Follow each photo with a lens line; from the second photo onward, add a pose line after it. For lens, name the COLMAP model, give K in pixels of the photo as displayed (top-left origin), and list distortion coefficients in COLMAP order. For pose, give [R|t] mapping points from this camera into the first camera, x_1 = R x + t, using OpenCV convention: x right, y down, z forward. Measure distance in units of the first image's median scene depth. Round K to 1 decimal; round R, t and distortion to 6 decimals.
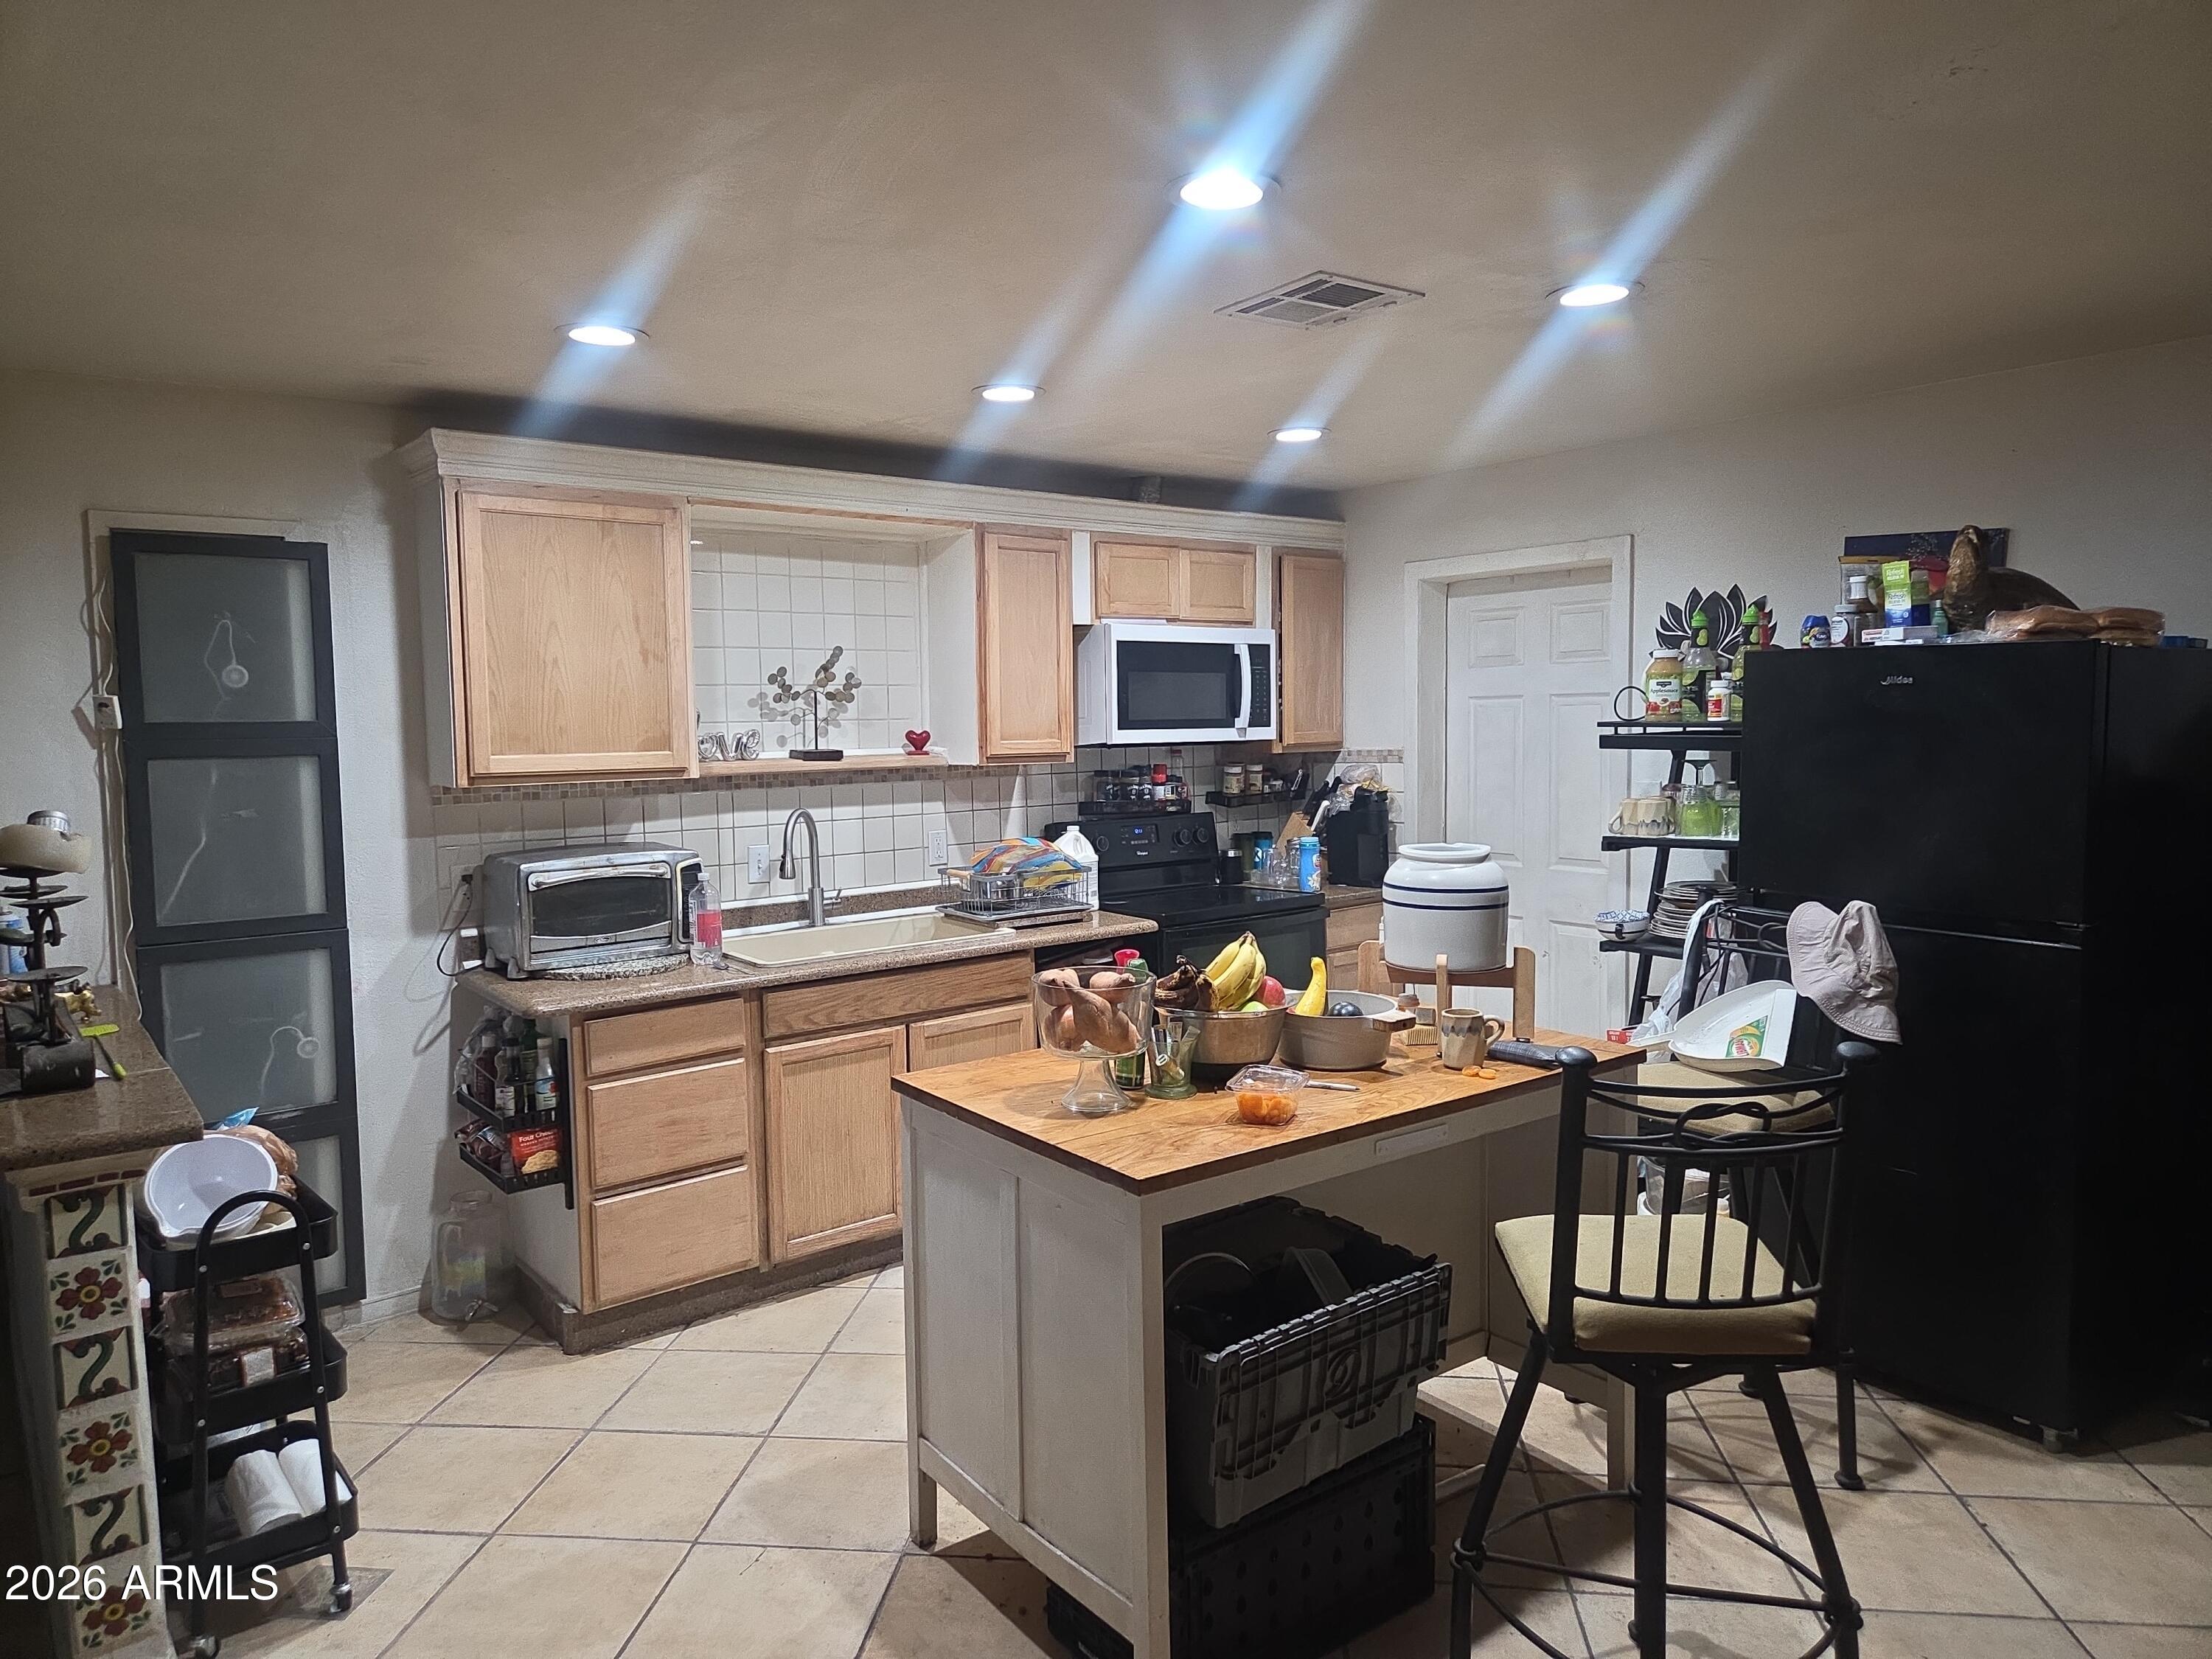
lens RADIAL K [[1476.0, 0, 1122.9], [0, 1476.0, 834.3], [0, 0, 1]] dist [0.048538, -0.037976]
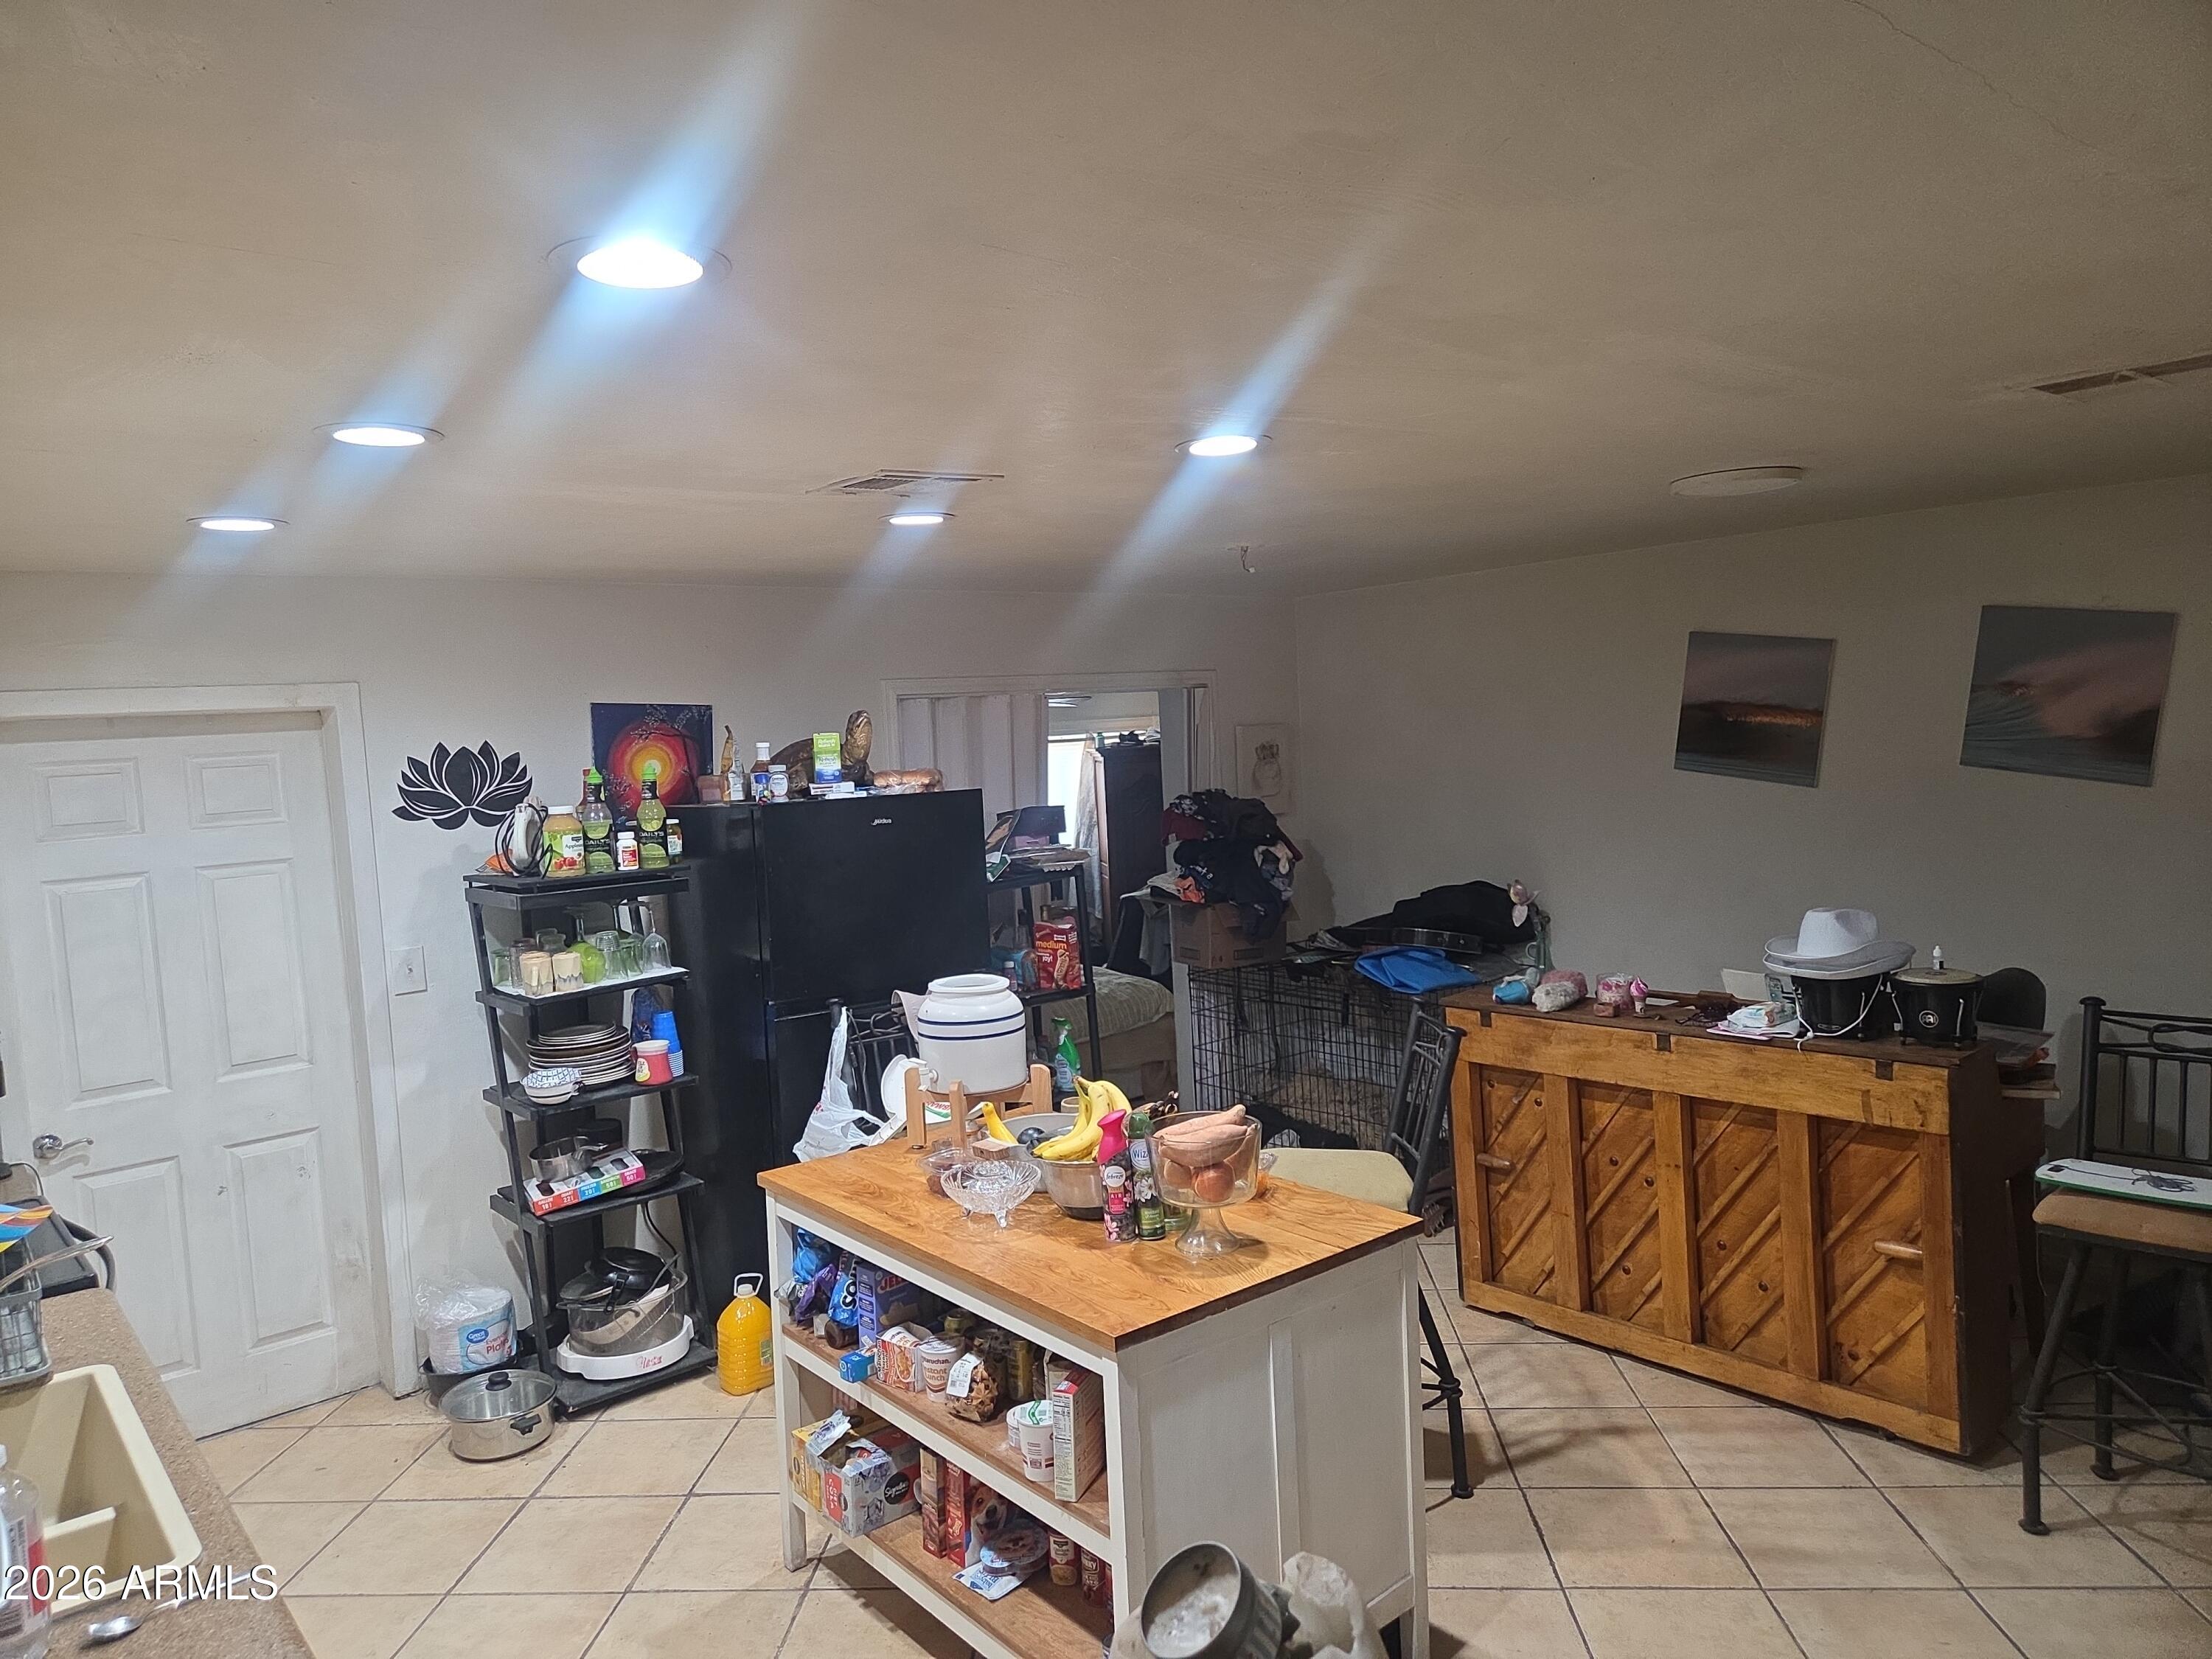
lens RADIAL K [[1476.0, 0, 1103.7], [0, 1476.0, 838.5], [0, 0, 1]] dist [0.048538, -0.037976]
pose [[-0.039501, -0.054665, 0.997723, -0.635841], [0.138525, 0.988561, 0.059647, -0.107425], [-0.989571, 0.140565, -0.031476, 0.645288]]
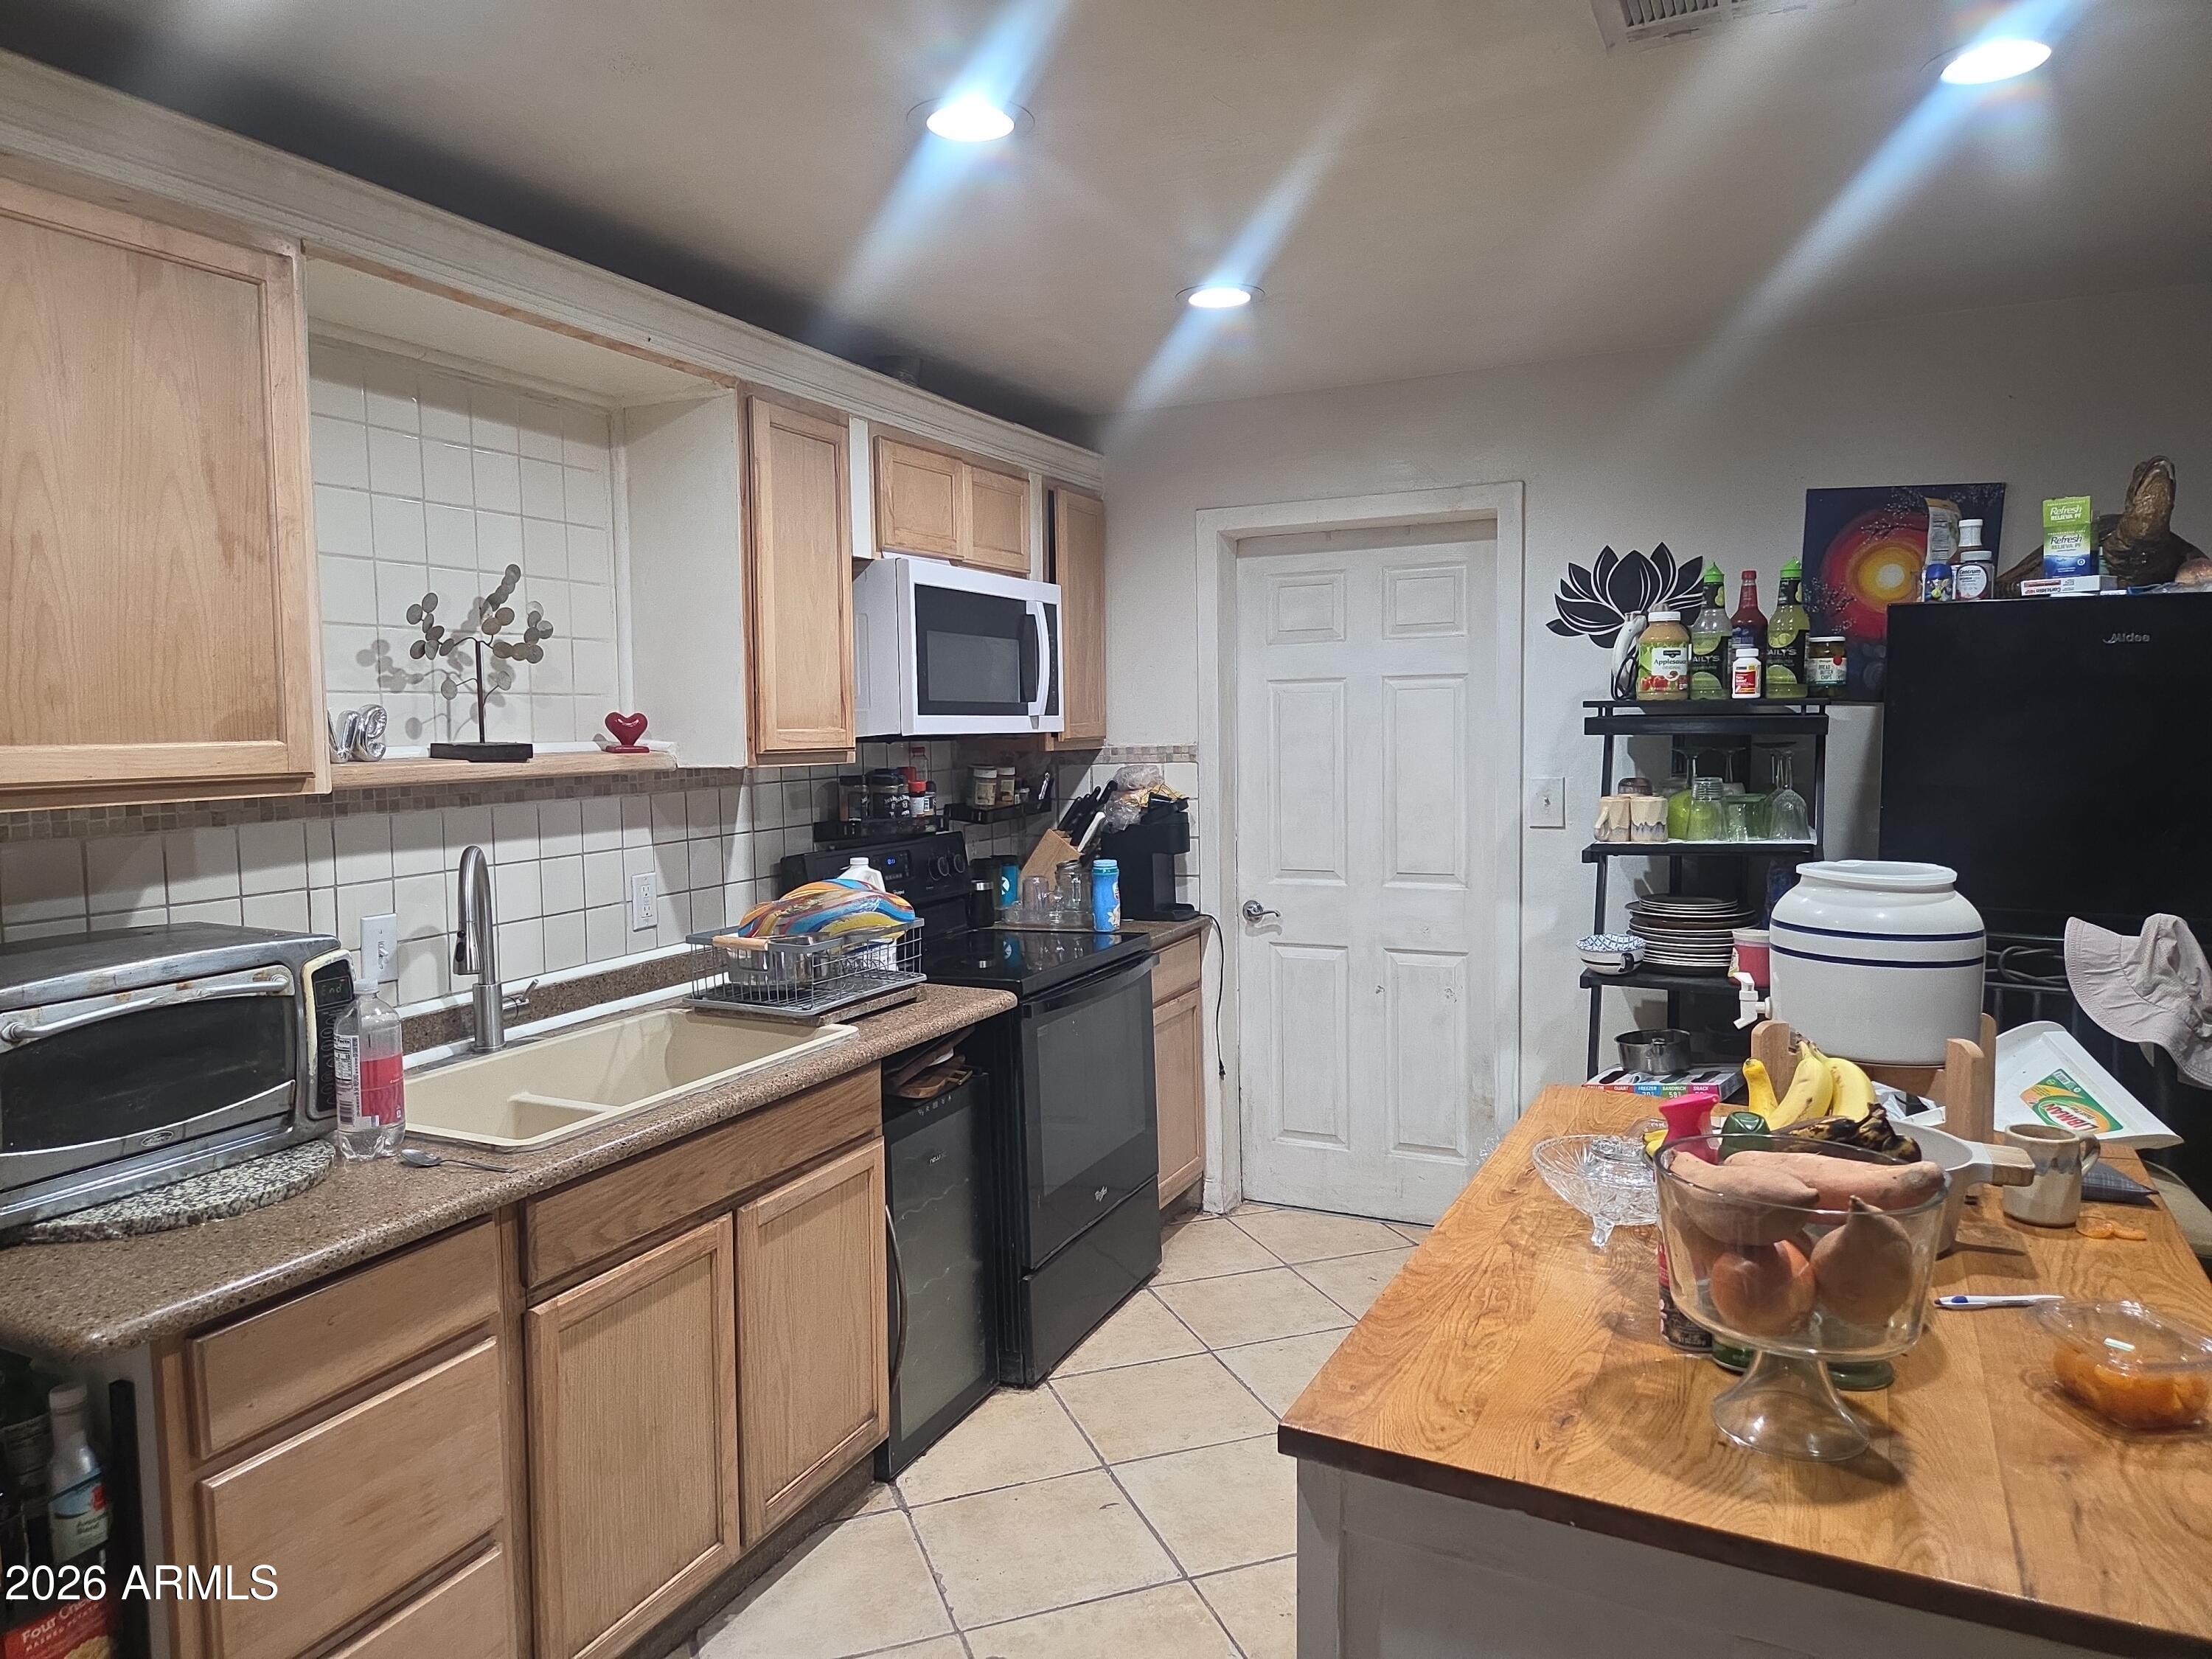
lens RADIAL K [[1476.0, 0, 1103.8], [0, 1476.0, 828.0], [0, 0, 1]] dist [0.048538, -0.037976]
pose [[0.896115, -0.030459, 0.442775, -0.261052], [0.037412, 0.999276, -0.006977, -0.011817], [-0.442241, 0.022817, 0.896606, 0.396939]]
